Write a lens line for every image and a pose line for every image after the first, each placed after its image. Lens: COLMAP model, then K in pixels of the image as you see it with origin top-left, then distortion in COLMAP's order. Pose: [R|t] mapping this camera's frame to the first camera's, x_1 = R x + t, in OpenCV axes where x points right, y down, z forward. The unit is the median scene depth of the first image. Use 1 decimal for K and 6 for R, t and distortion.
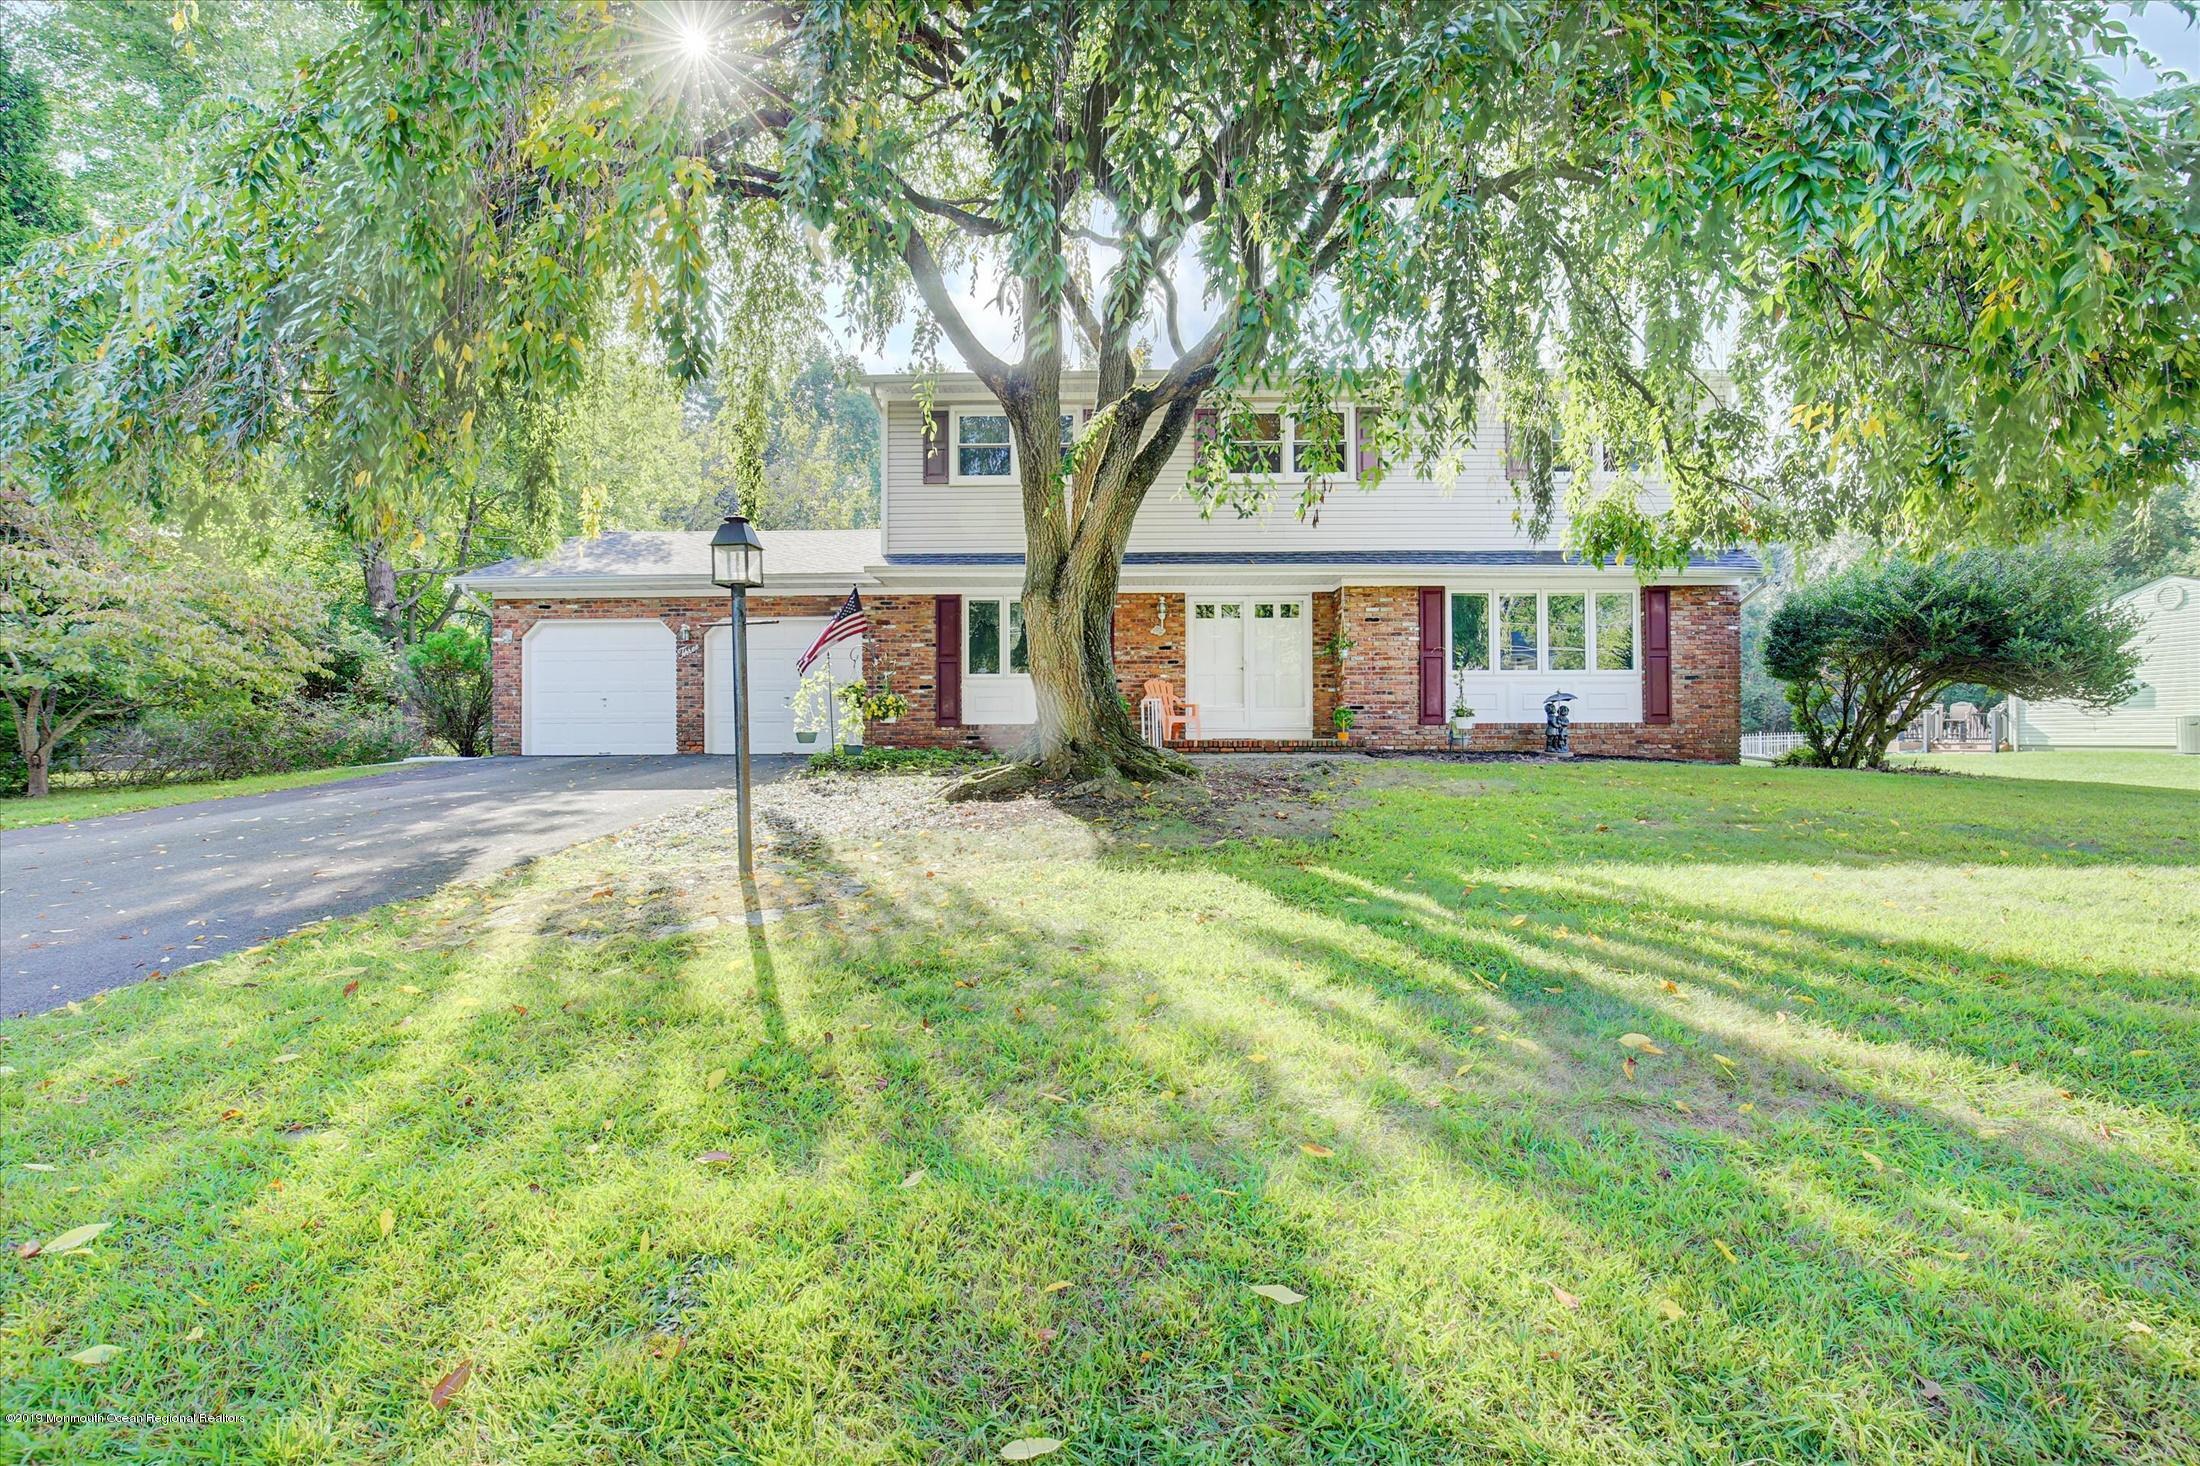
lens RADIAL K [[1000.3, 0, 1100.0], [0, 1000.3, 733.0], [0, 0, 1]] dist [-0.022688, 0.000101]
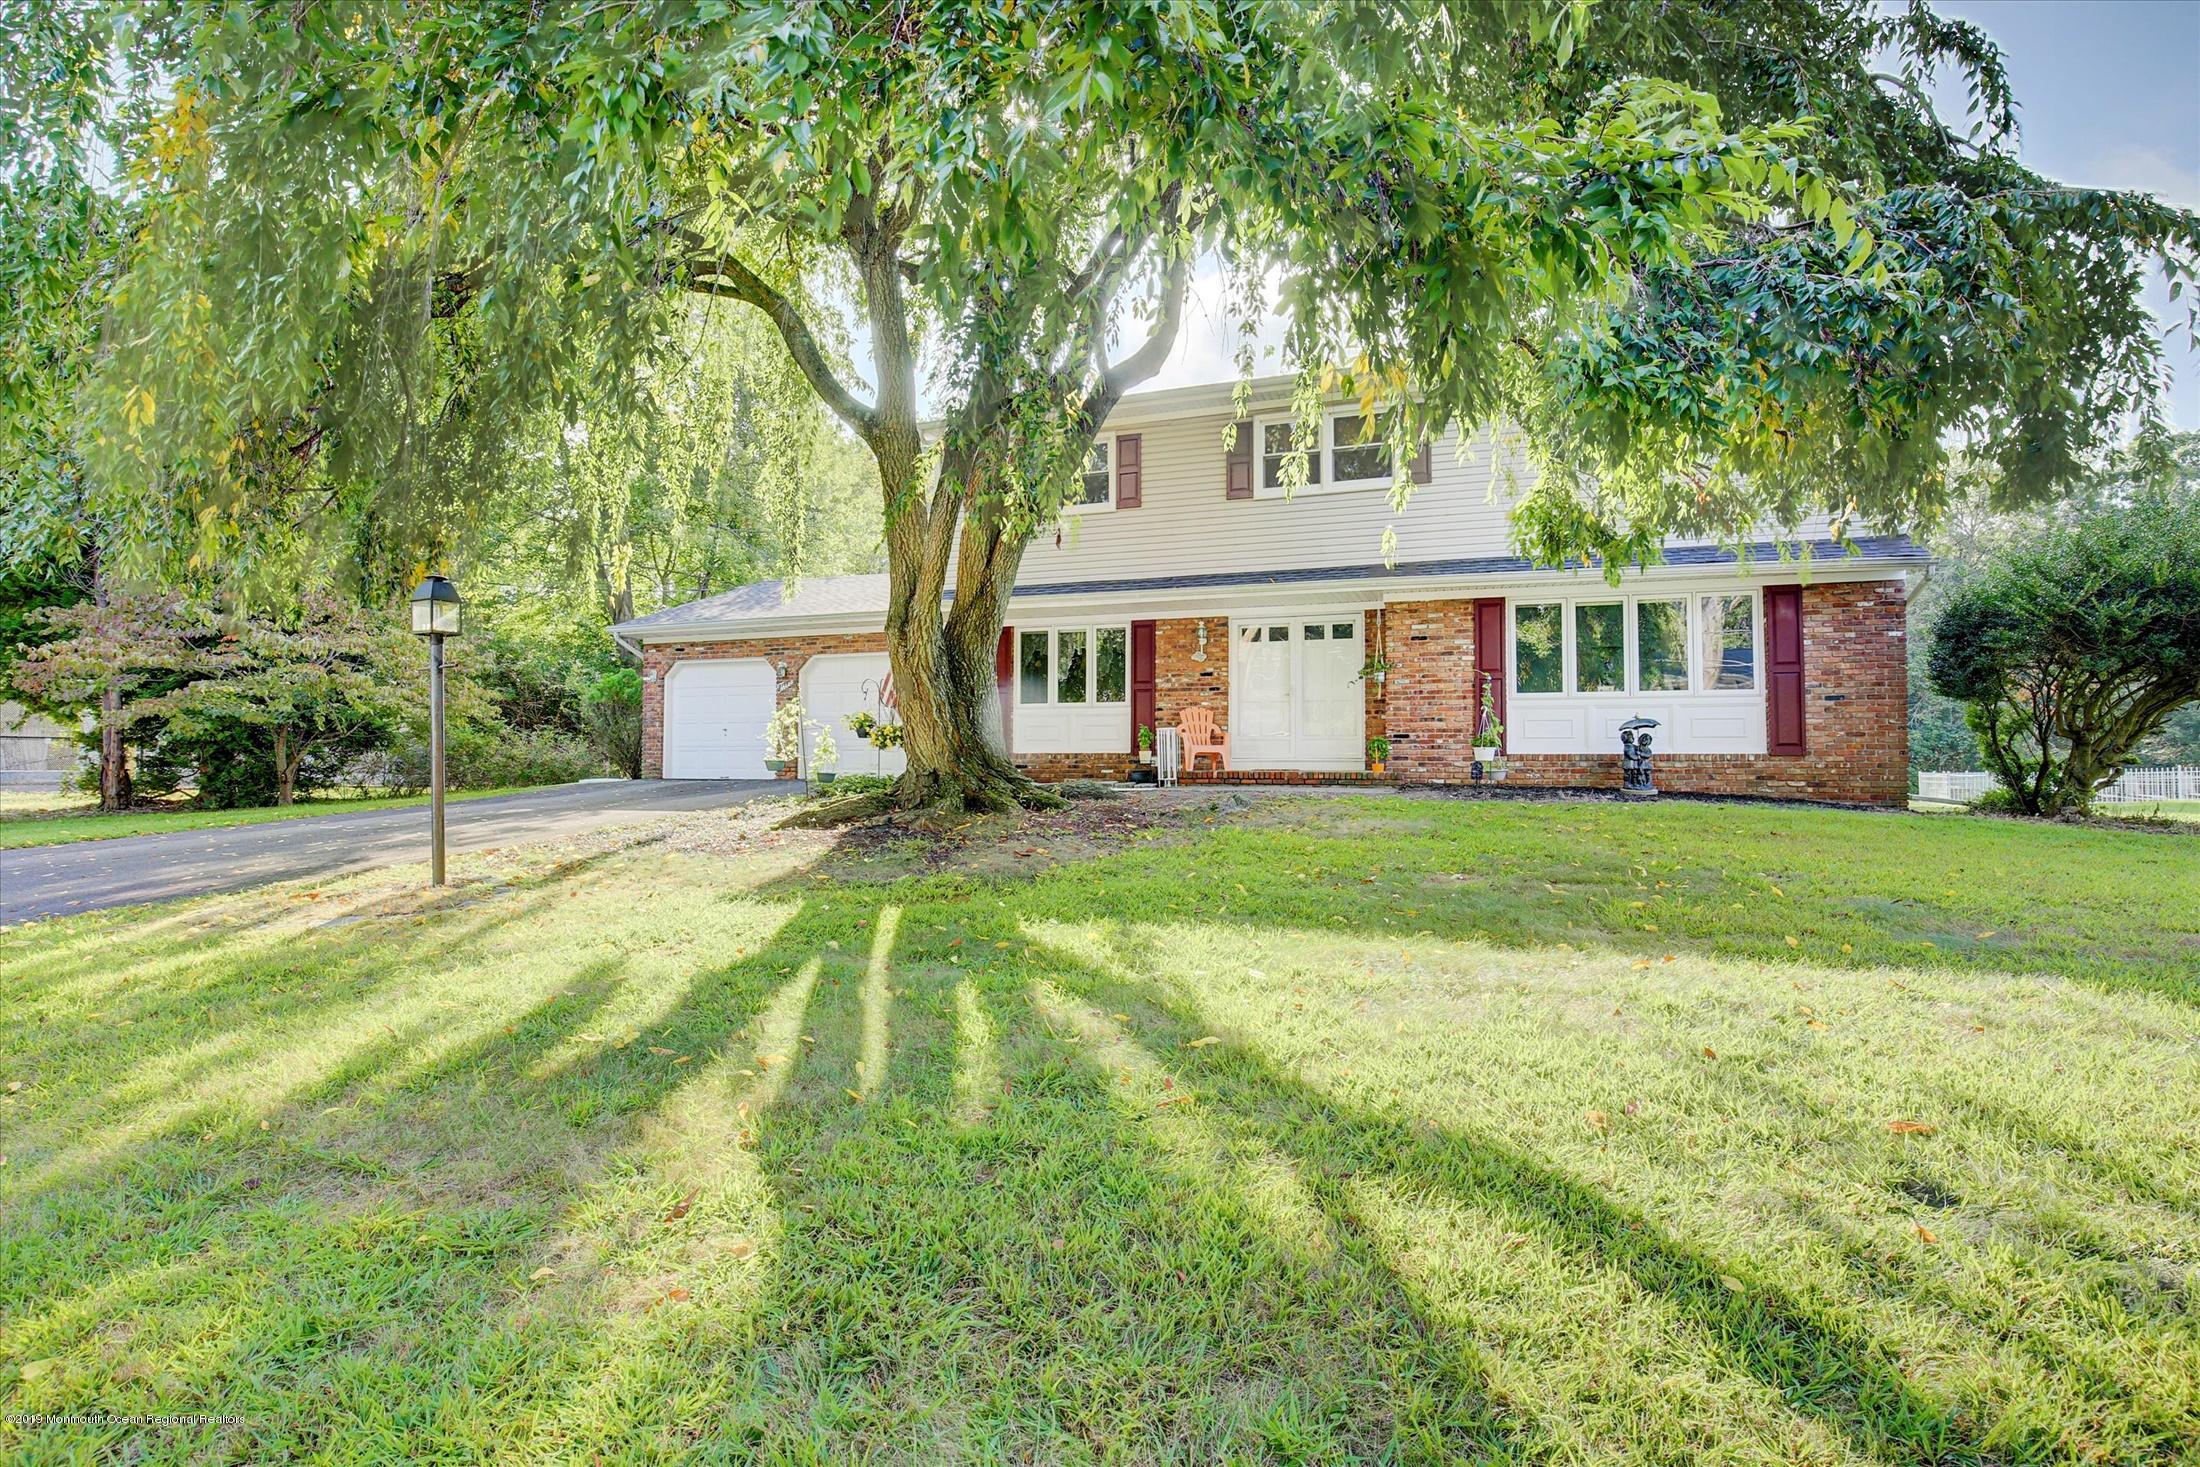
lens RADIAL K [[1000.3, 0, 1100.0], [0, 1000.3, 733.5], [0, 0, 1]] dist [-0.022688, 0.000101]
pose [[0.949699, -0.002322, -0.313156, 0.281794], [-0.006143, 0.999642, -0.026043, -0.002856], [0.313105, 0.026656, 0.949344, 0.061881]]
